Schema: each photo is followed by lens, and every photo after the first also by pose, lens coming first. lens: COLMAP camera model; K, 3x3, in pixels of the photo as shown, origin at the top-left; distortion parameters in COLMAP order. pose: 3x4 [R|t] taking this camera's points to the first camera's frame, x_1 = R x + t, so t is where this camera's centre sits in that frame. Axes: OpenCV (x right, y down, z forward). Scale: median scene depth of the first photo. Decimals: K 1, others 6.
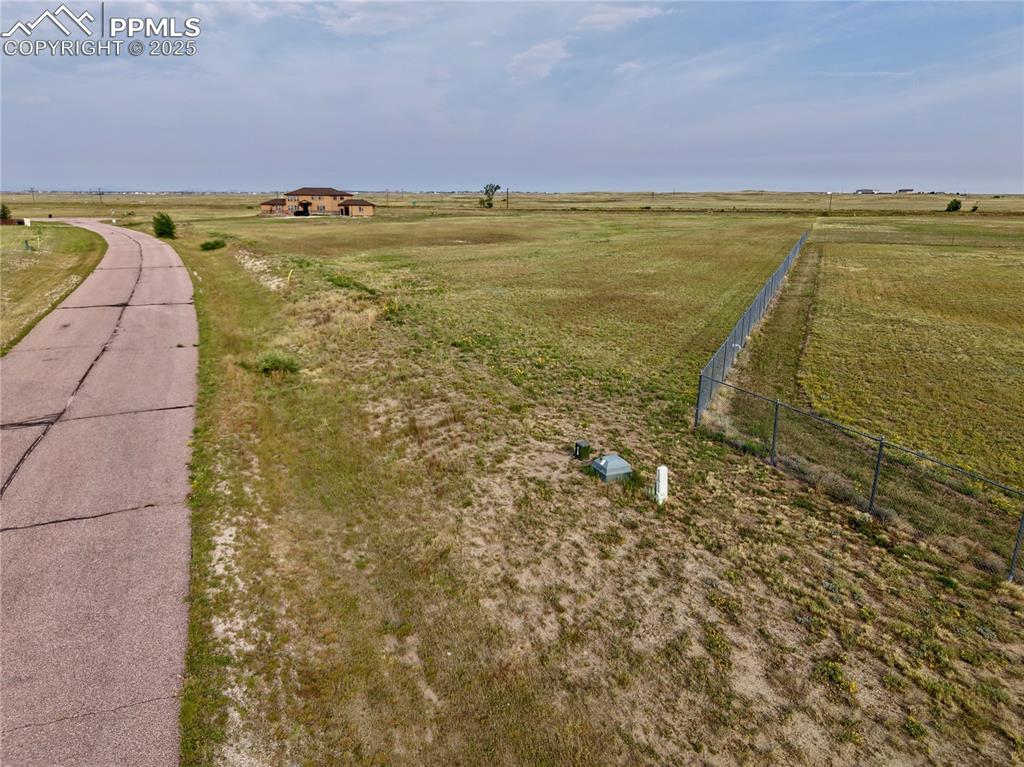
lens RADIAL K [[692.8, 0, 510.6], [0, 692.8, 371.9], [0, 0, 1]] dist [0.020425, -0.024143]
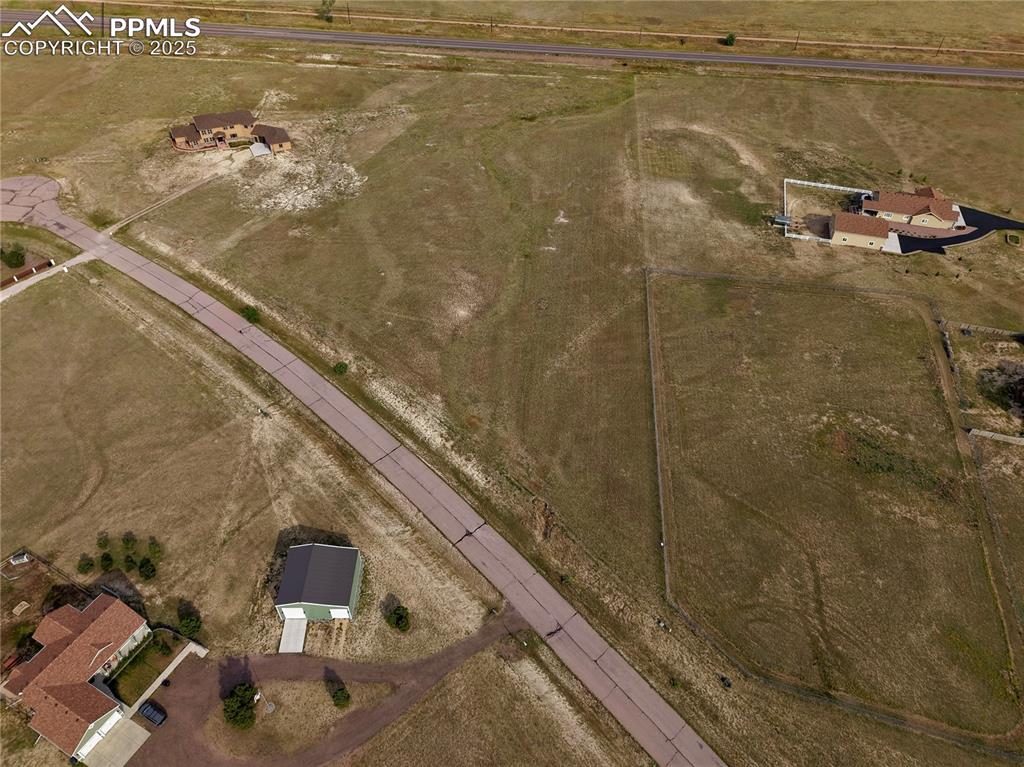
lens RADIAL K [[684.8, 0, 511.6], [0, 684.8, 378.3], [0, 0, 1]] dist [0.060717, -0.090379]
pose [[0.949326, -0.206938, 0.236554, -2.376627], [0.058766, 0.856249, 0.513210, -5.534917], [-0.308751, -0.473302, 0.825020, -3.064610]]
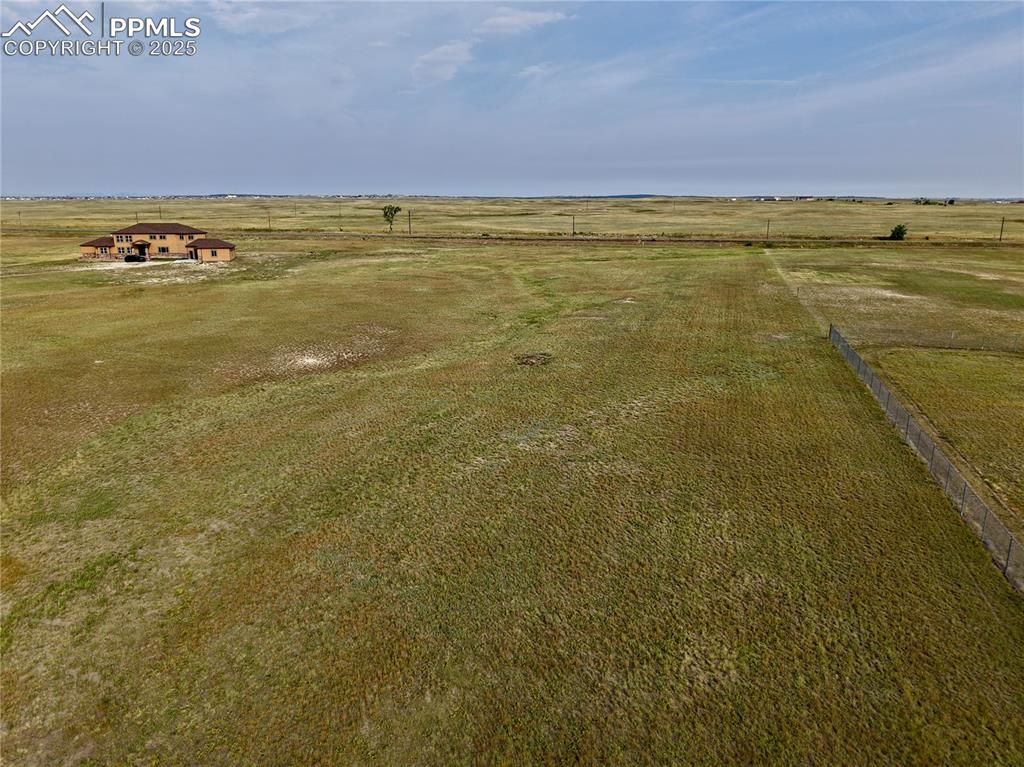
lens RADIAL K [[684.8, 0, 511.6], [0, 684.8, 378.3], [0, 0, 1]] dist [0.060717, -0.090379]
pose [[0.991847, -0.036006, 0.122240, 0.170780], [0.035176, 0.999341, 0.008938, -1.056005], [-0.122482, -0.004565, 0.992460, 2.256259]]
